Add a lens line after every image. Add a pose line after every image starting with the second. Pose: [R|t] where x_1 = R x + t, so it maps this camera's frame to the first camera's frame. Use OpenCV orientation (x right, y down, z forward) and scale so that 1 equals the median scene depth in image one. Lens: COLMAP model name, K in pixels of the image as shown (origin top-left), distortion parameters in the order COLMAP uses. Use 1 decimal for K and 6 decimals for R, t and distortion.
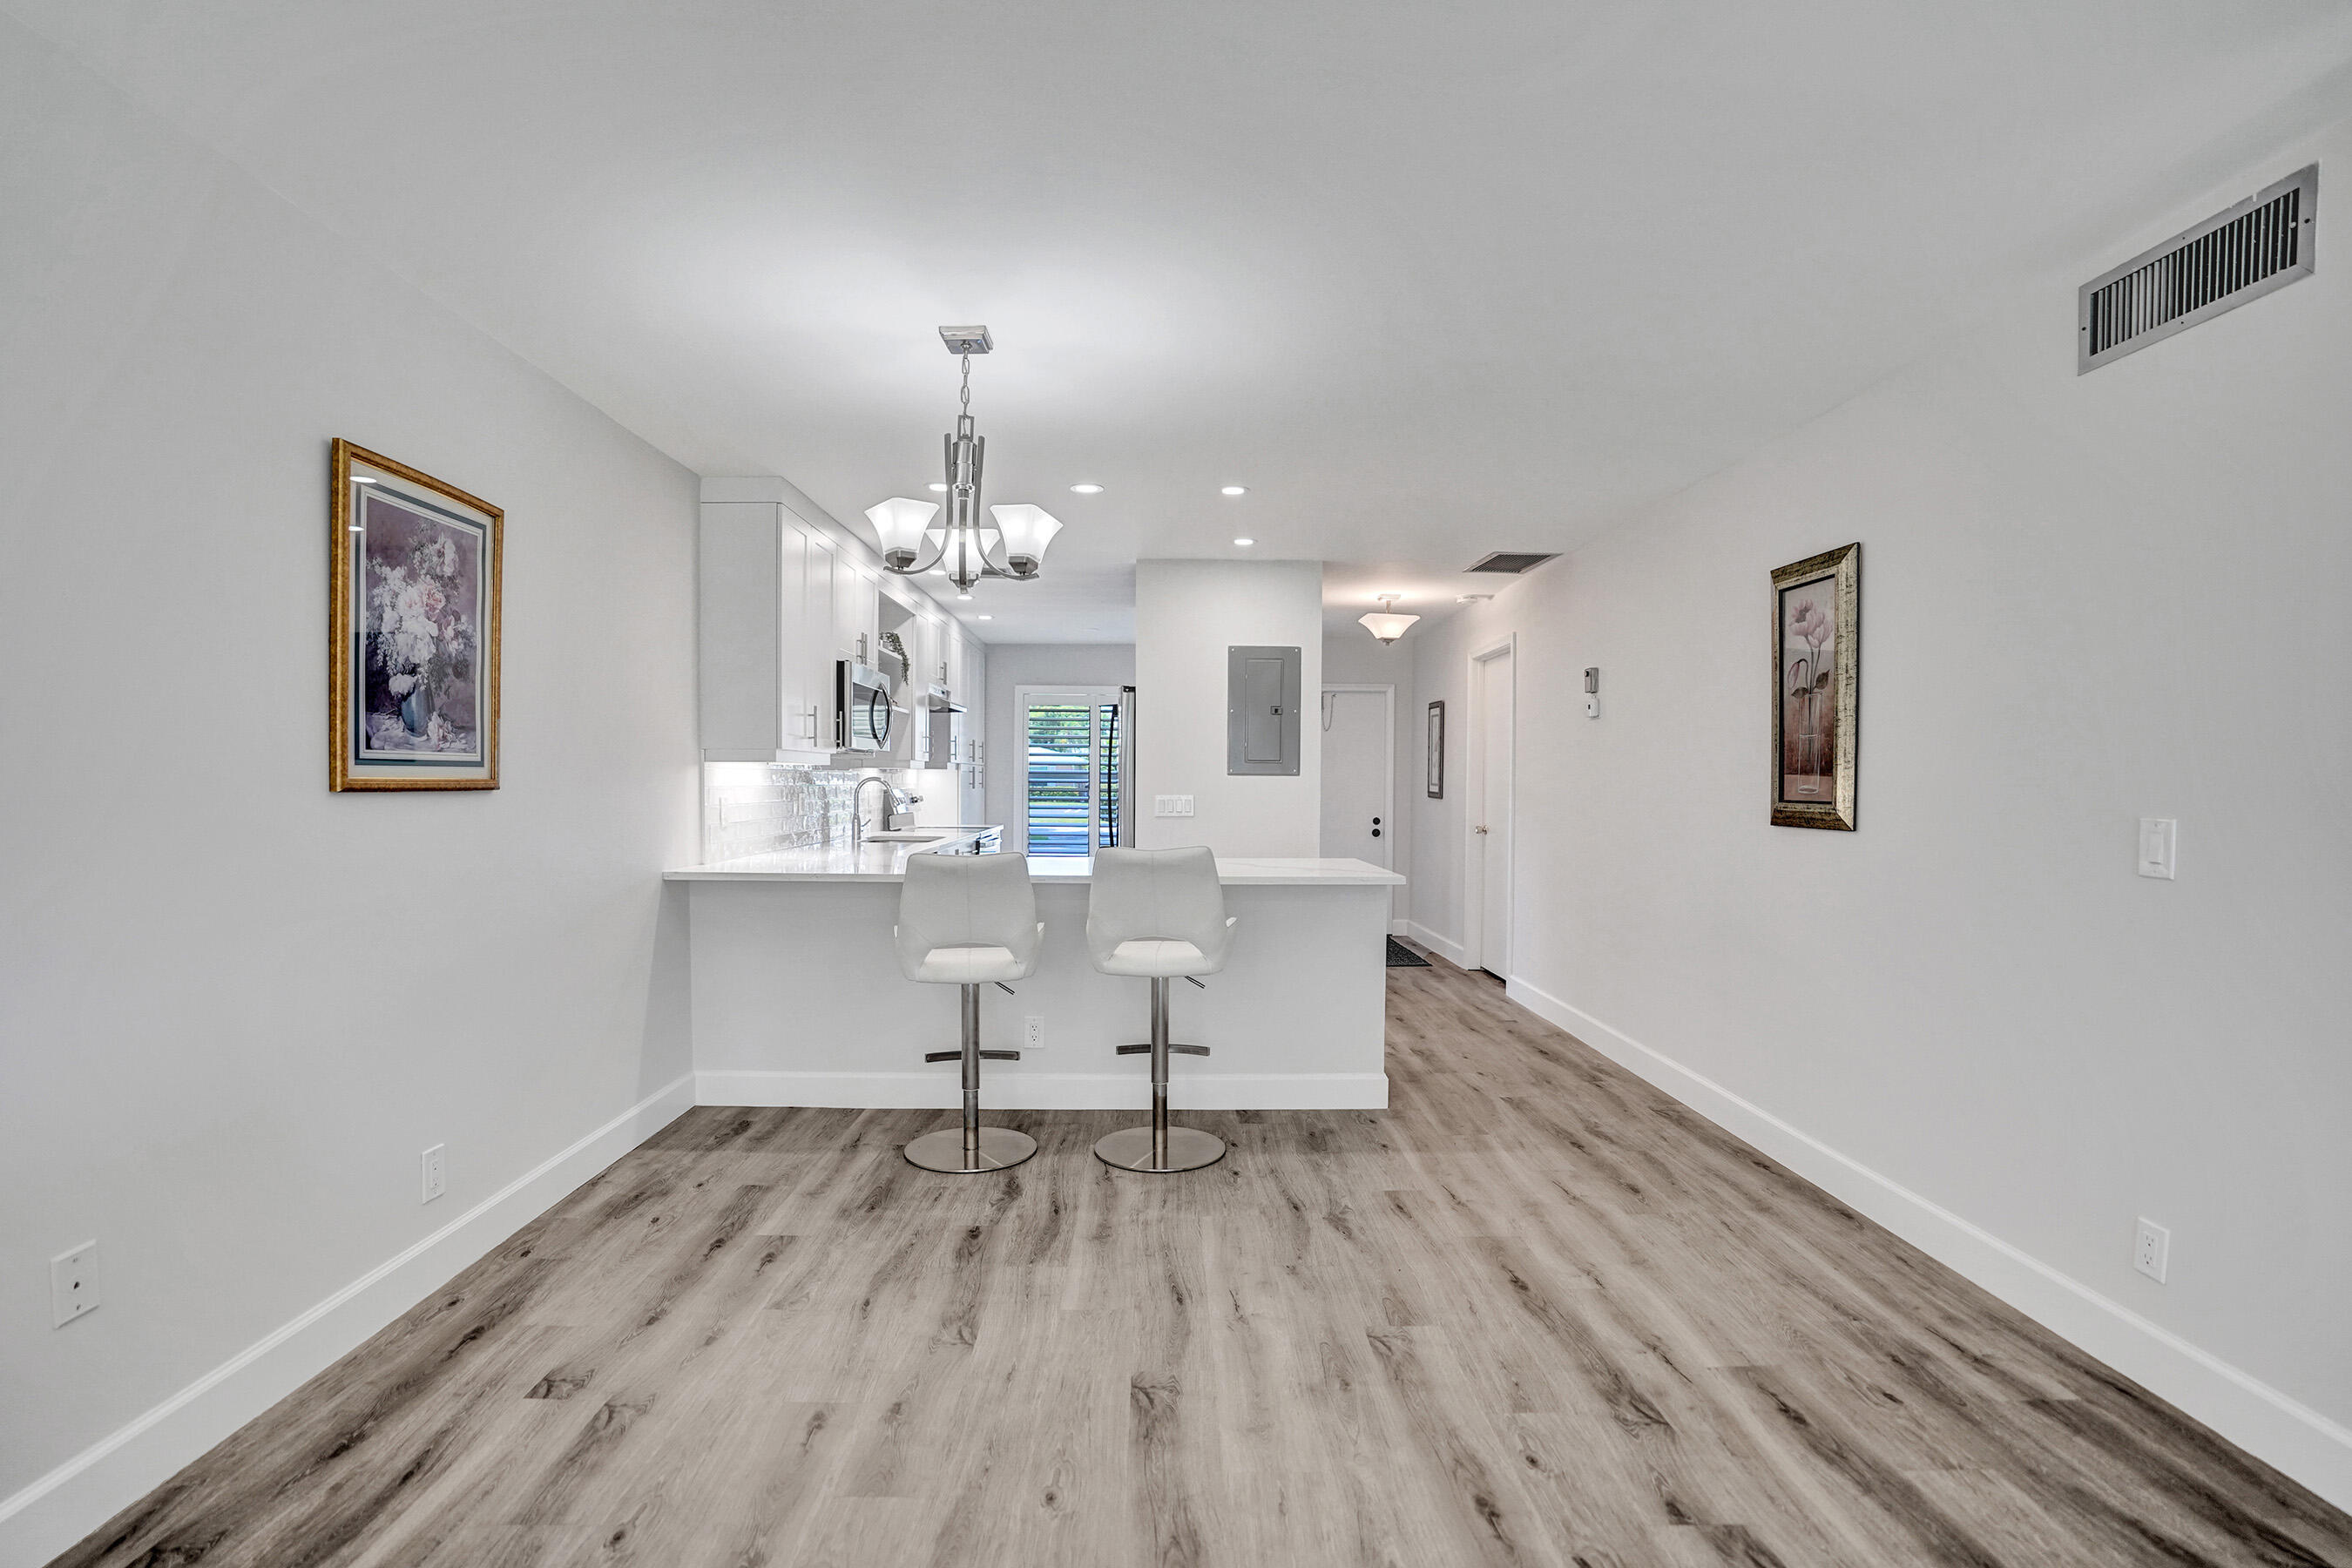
lens RADIAL K [[1110.4, 0, 1163.2], [0, 1110.4, 812.4], [0, 0, 1]] dist [-0.062178, 0.026865]
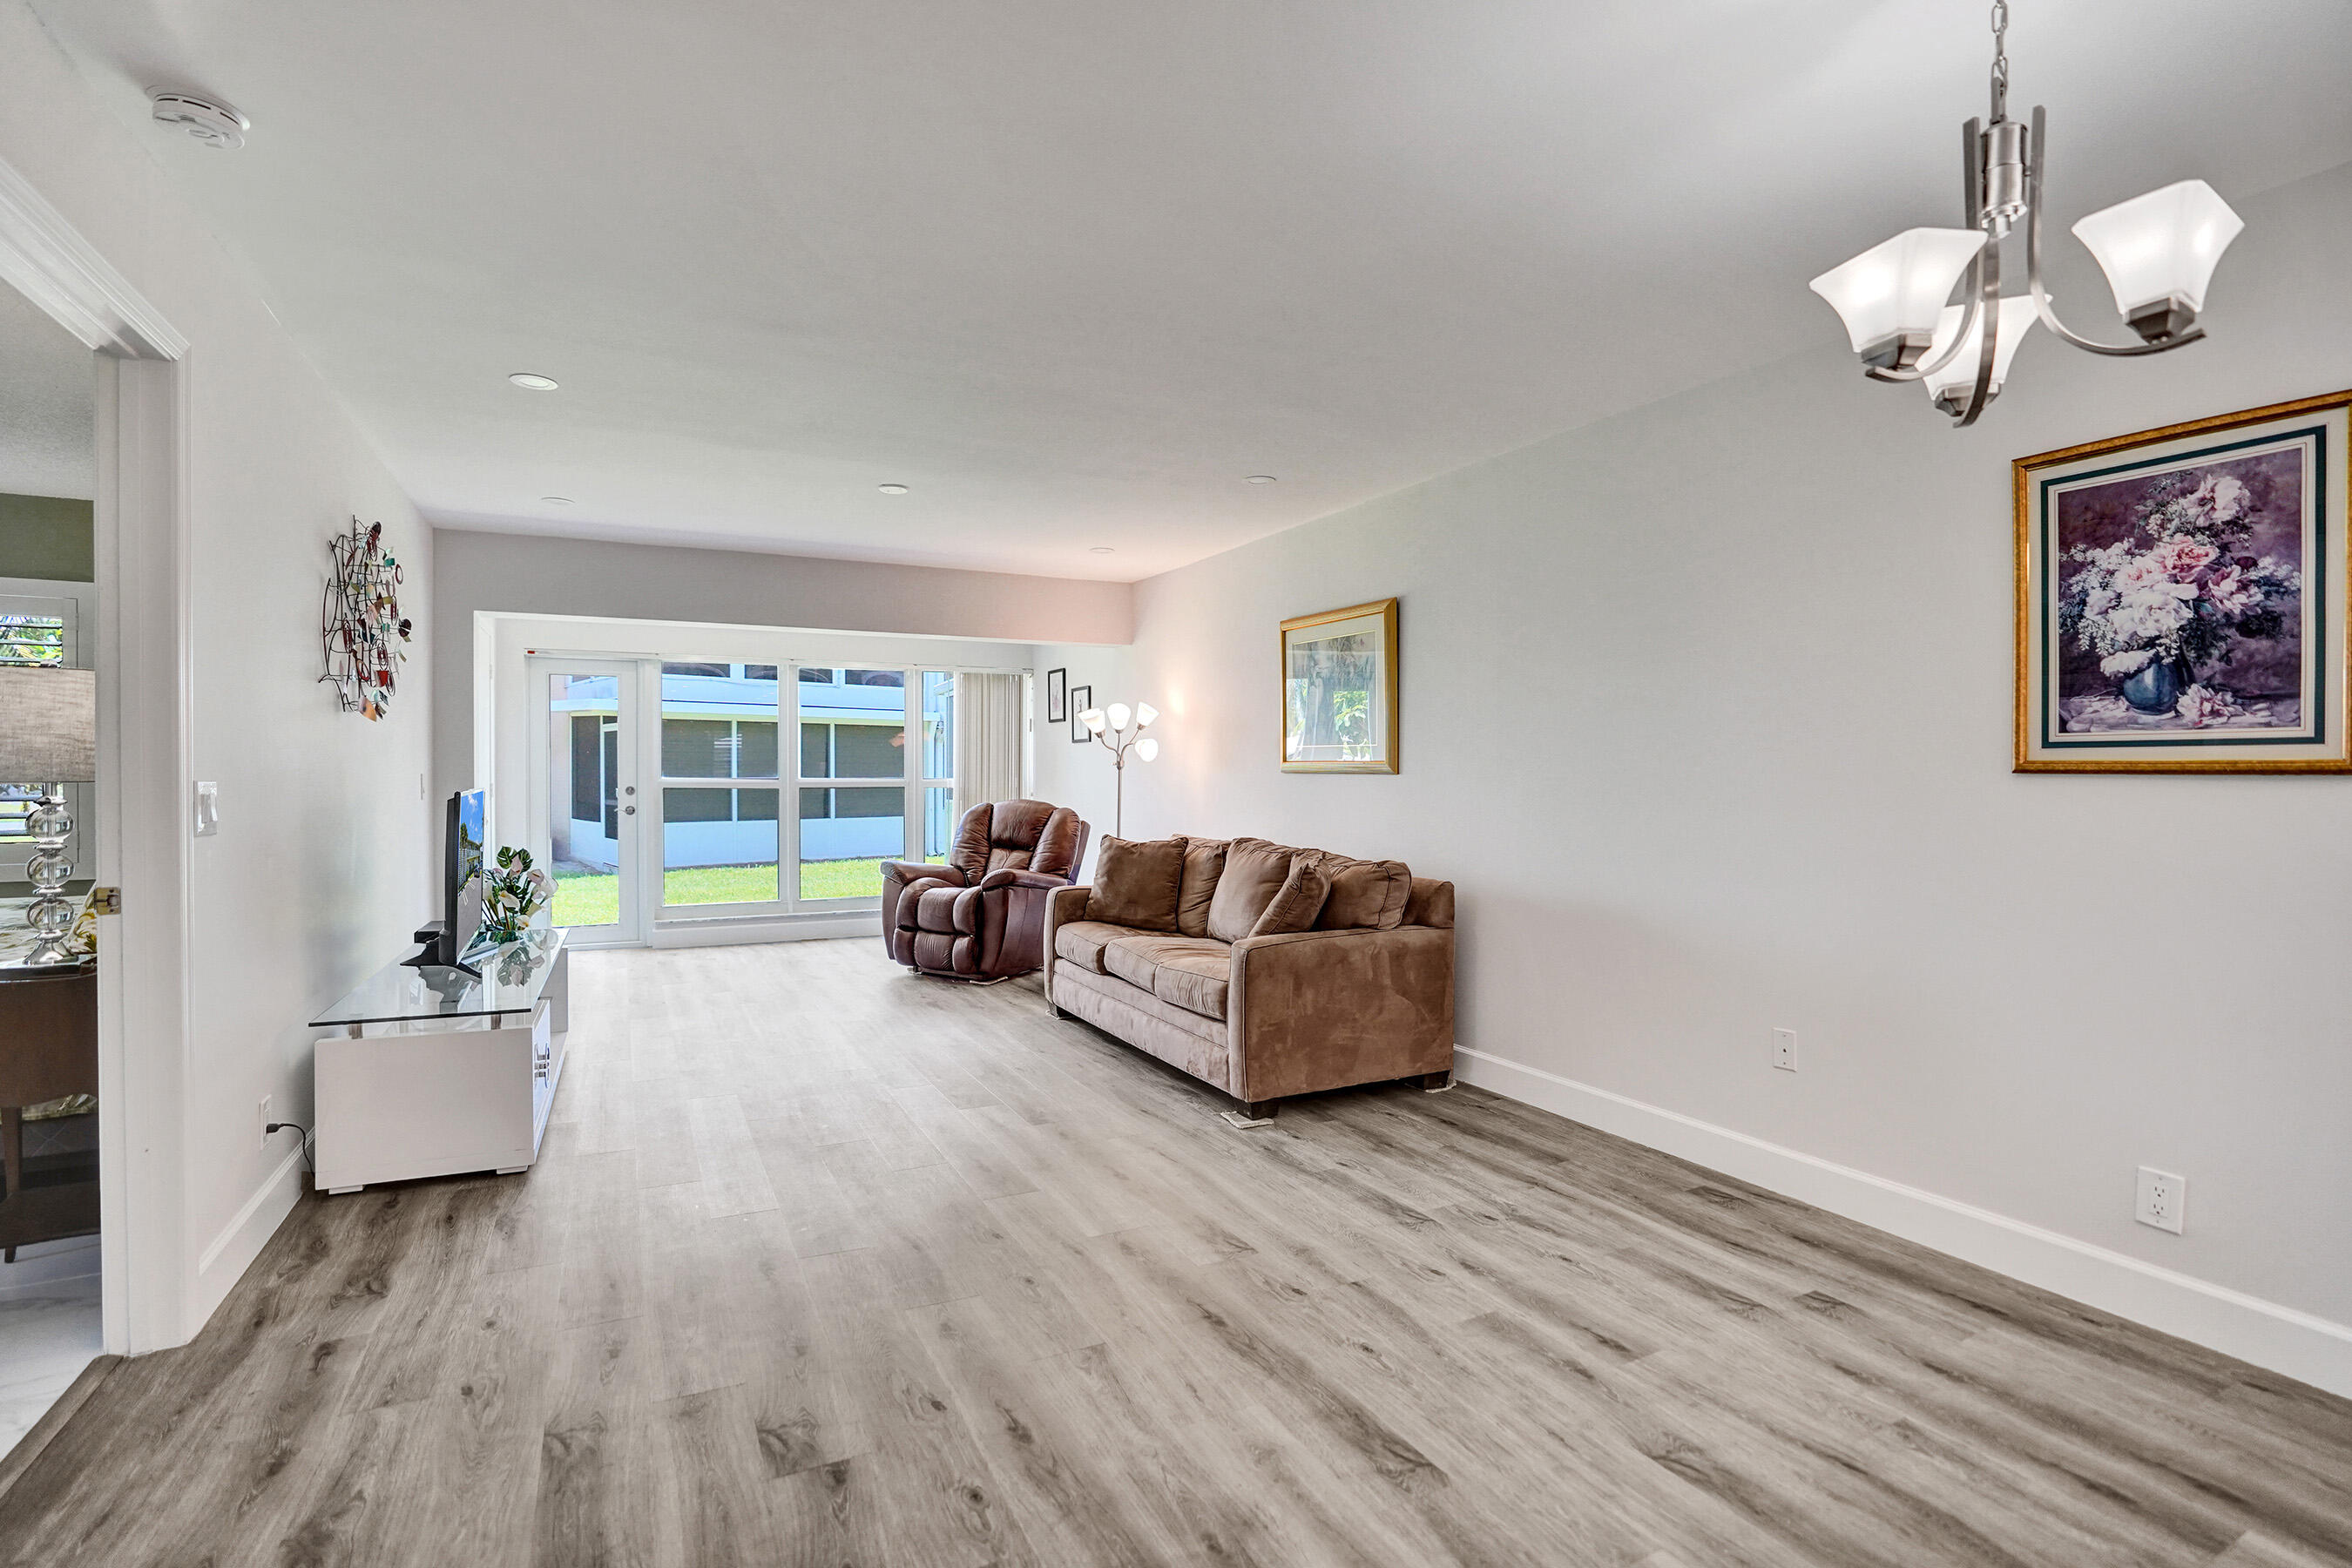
lens RADIAL K [[1092.7, 0, 1171.8], [0, 1092.7, 777.0], [0, 0, 1]] dist [-0.065995, 0.026226]
pose [[-0.891981, -0.006962, -0.452020, 0.391124], [-0.022084, 0.999359, 0.028186, -0.020008], [0.451534, 0.035123, -0.891563, 1.201640]]
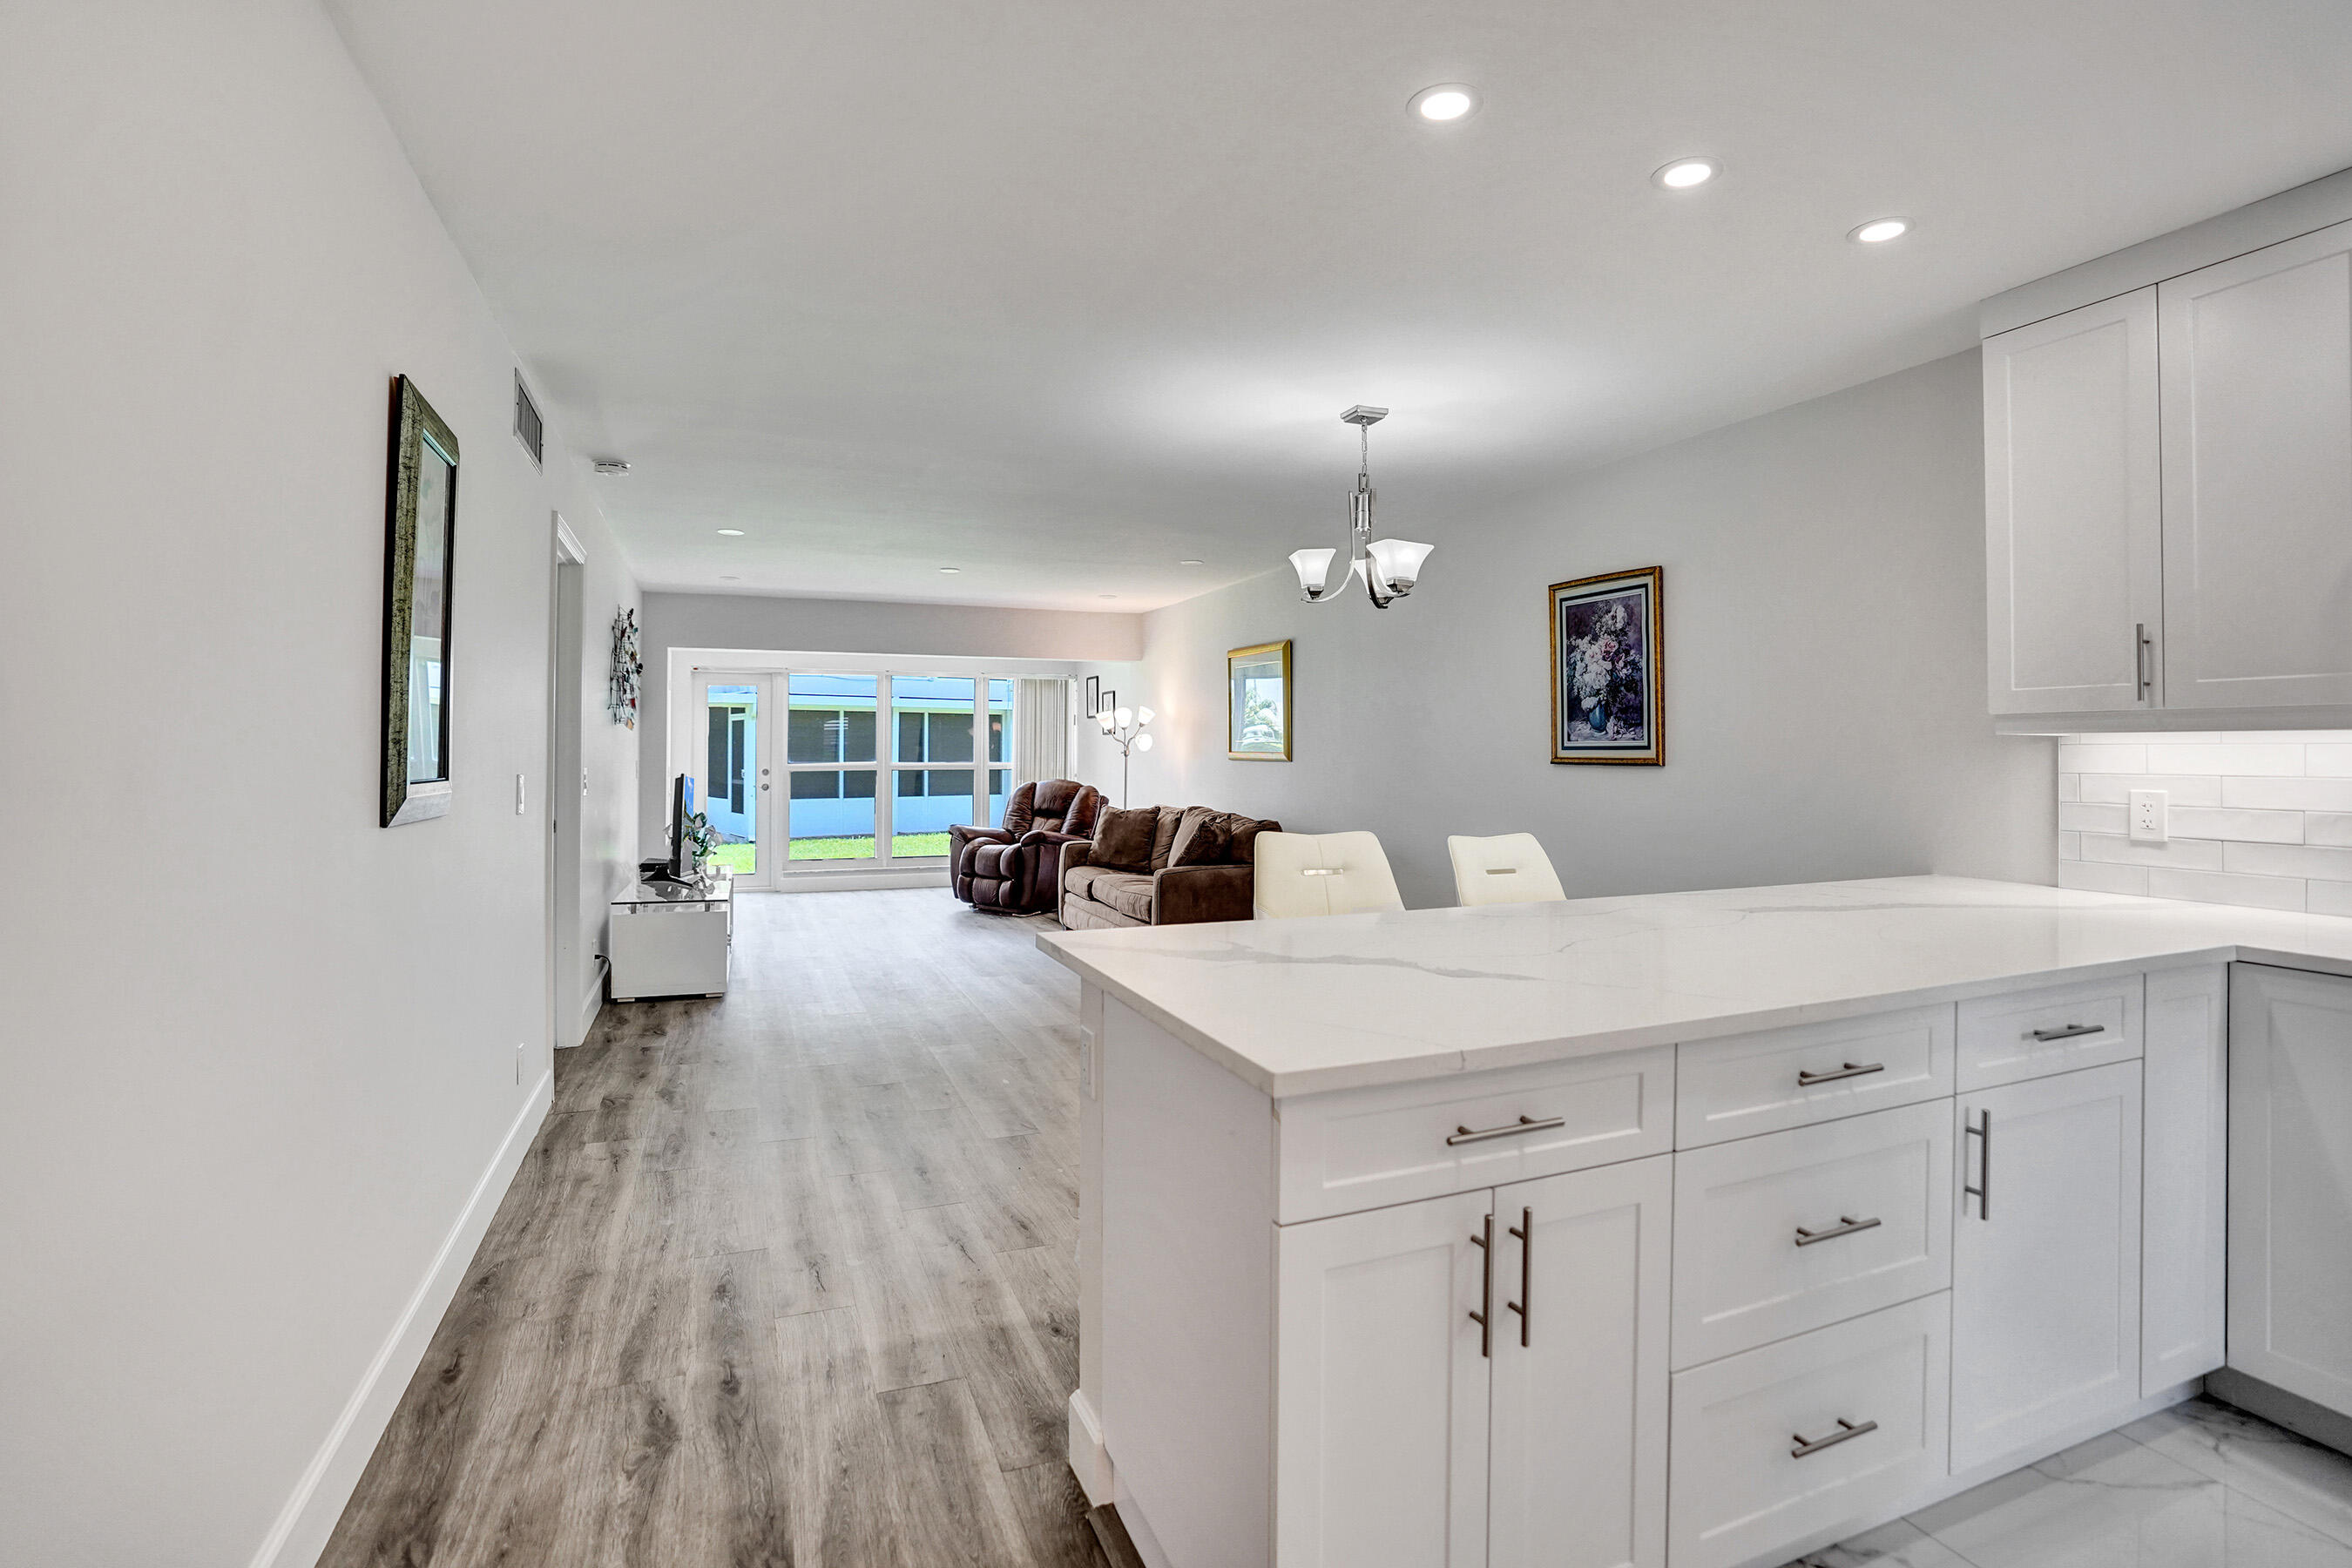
lens RADIAL K [[1113.6, 0, 1184.5], [0, 1113.6, 737.8], [0, 0, 1]] dist [-0.074456, 0.029376]
pose [[-0.926514, -0.013970, -0.376001, 0.460762], [-0.019937, 0.999729, 0.011983, -0.058573], [0.375732, 0.018599, -0.926542, 1.974699]]
